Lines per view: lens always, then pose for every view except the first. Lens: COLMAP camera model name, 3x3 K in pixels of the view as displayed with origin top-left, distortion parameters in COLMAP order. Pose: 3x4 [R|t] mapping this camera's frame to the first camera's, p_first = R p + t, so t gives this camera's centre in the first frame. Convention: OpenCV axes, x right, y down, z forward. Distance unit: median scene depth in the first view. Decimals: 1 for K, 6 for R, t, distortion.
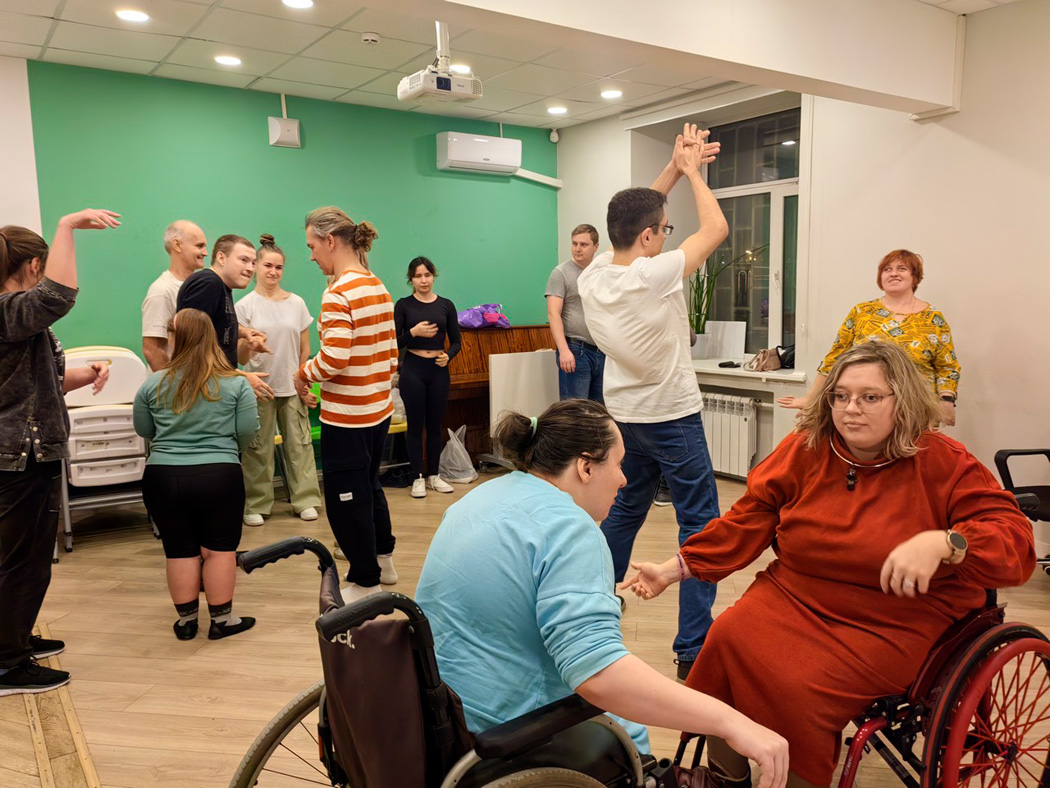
lens RADIAL K [[835.1, 0, 525.0], [0, 835.1, 395.3], [0, 0, 1]] dist [0.071812, -0.027978]
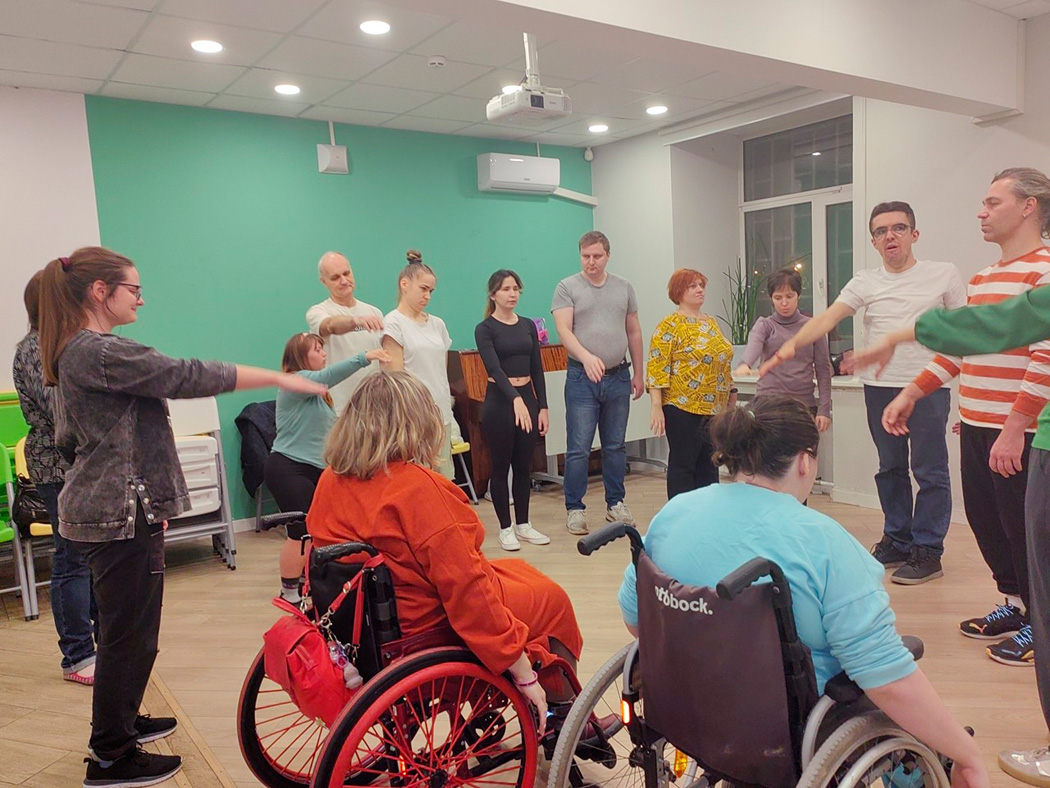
lens RADIAL K [[835.1, 0, 526.4], [0, 835.1, 389.3], [0, 0, 1]] dist [0.071812, -0.027978]
pose [[0.999113, -0.037658, 0.018863, -0.084708], [0.038266, 0.998723, -0.032995, 0.003391], [-0.017597, 0.033687, 0.999277, 0.006316]]
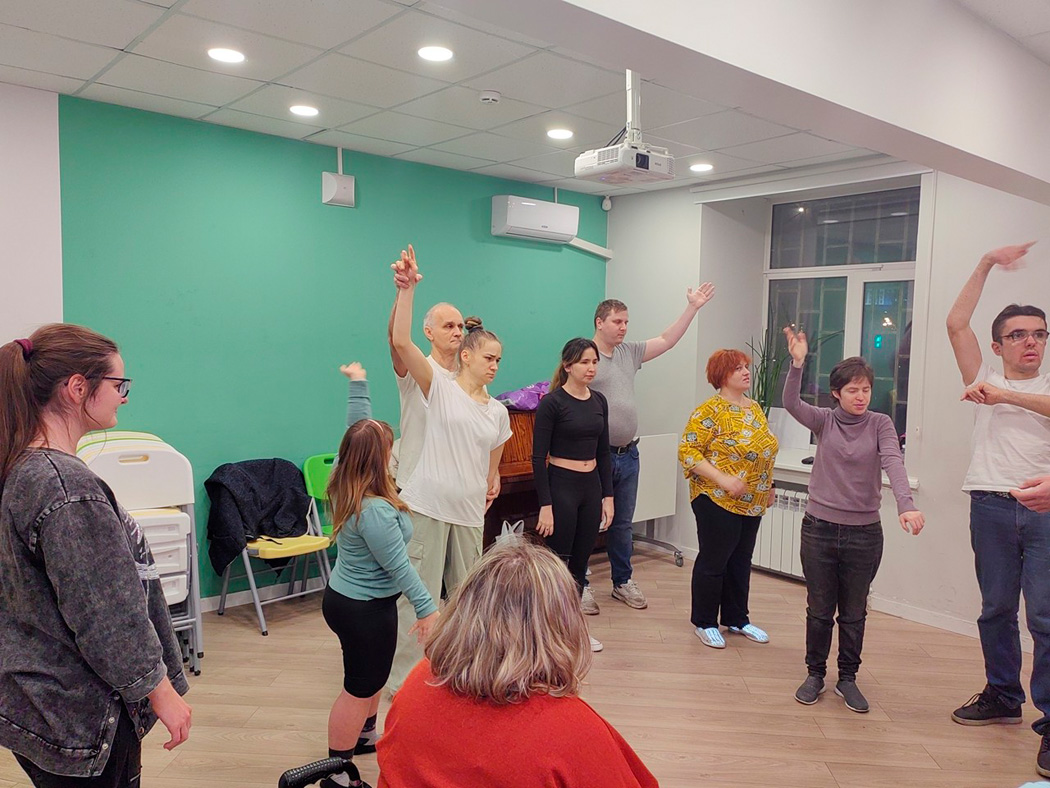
lens RADIAL K [[835.1, 0, 527.1], [0, 835.1, 390.8], [0, 0, 1]] dist [0.071812, -0.027978]
pose [[0.994363, 0.029668, 0.101790, -0.173220], [-0.023704, 0.997958, -0.059310, -0.053773], [-0.103342, 0.056563, 0.993036, 0.117509]]
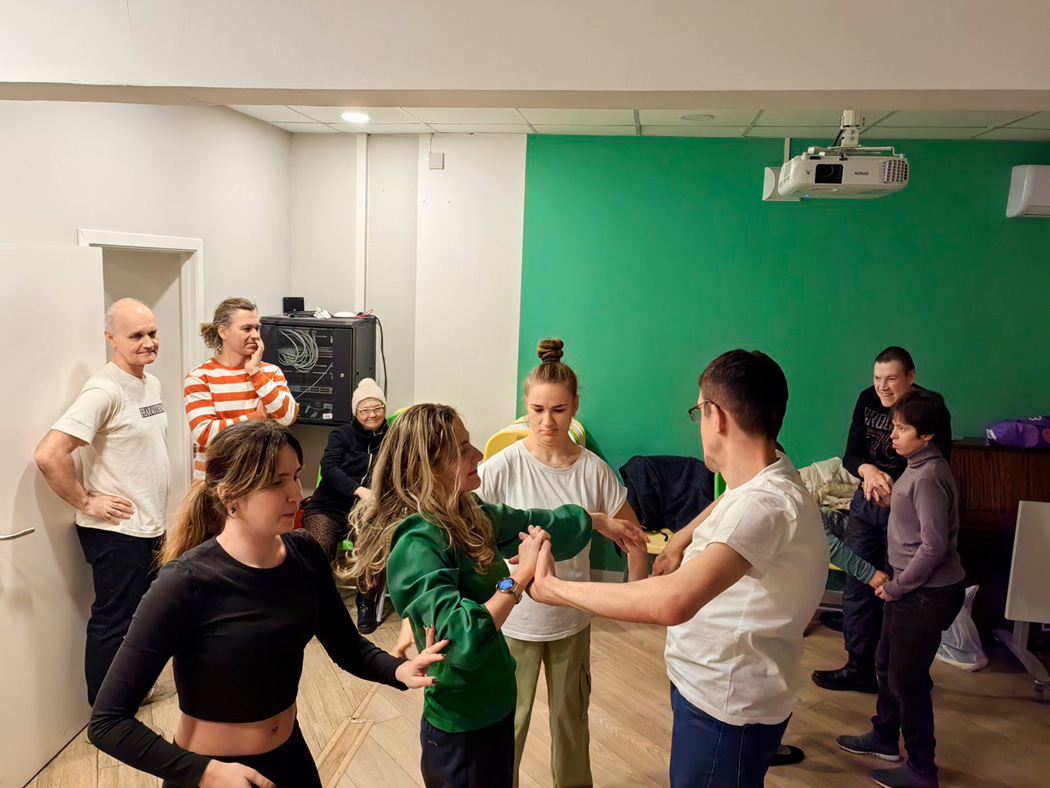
lens RADIAL K [[835.1, 0, 529.7], [0, 835.1, 397.0], [0, 0, 1]] dist [0.071812, -0.027978]
pose [[0.735320, 0.146236, -0.661755, 0.110557], [-0.134287, 0.988521, 0.069230, -0.130544], [0.664283, 0.037959, 0.746517, 0.229192]]
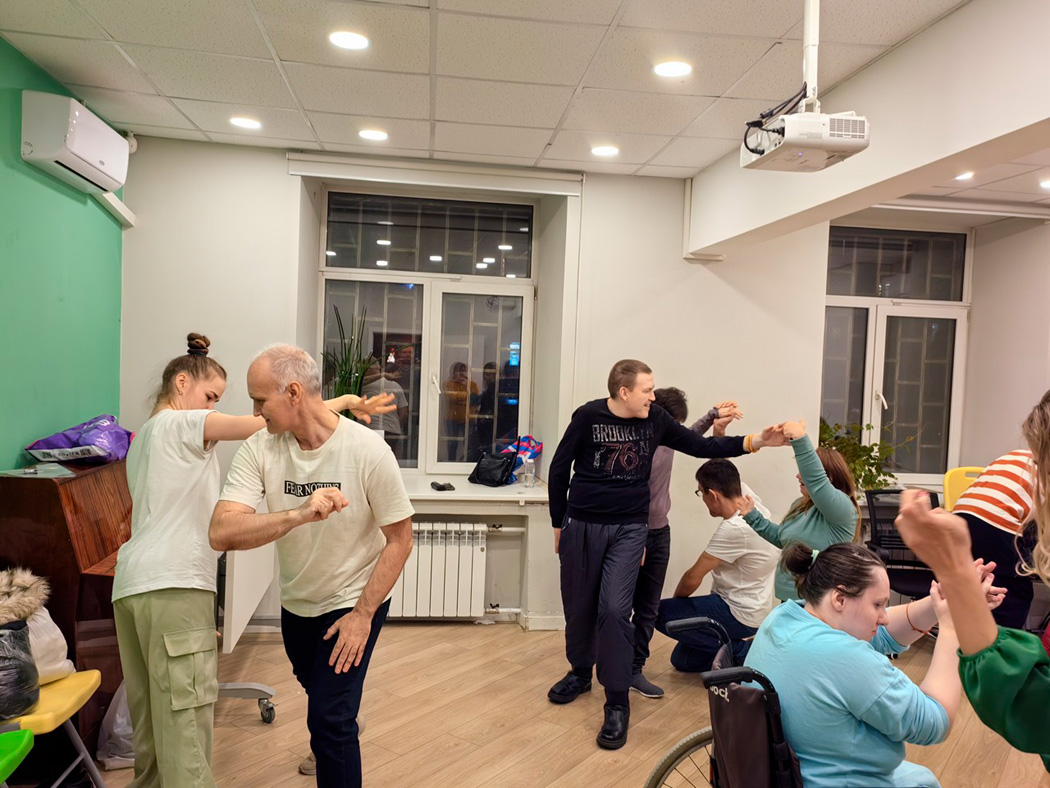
lens RADIAL K [[835.1, 0, 533.5], [0, 835.1, 394.4], [0, 0, 1]] dist [0.071812, -0.027978]
pose [[0.446214, -0.003112, 0.894921, -0.487014], [0.064072, 0.997539, -0.028478, -0.103464], [-0.892630, 0.070047, 0.445315, 0.565880]]
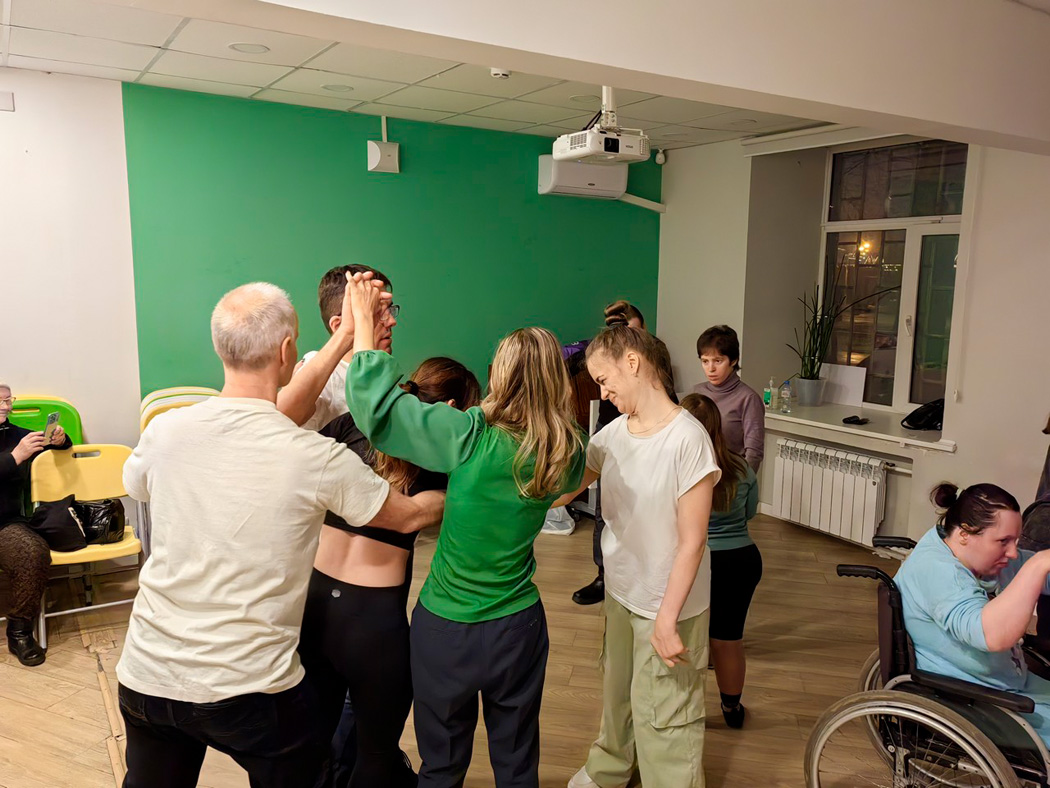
lens RADIAL K [[835.1, 0, 526.8], [0, 835.1, 392.0], [0, 0, 1]] dist [0.071812, -0.027978]
pose [[0.998796, 0.034925, -0.034443, -0.087152], [-0.034227, 0.999201, 0.020657, -0.077966], [0.035137, -0.019453, 0.999193, 0.075380]]
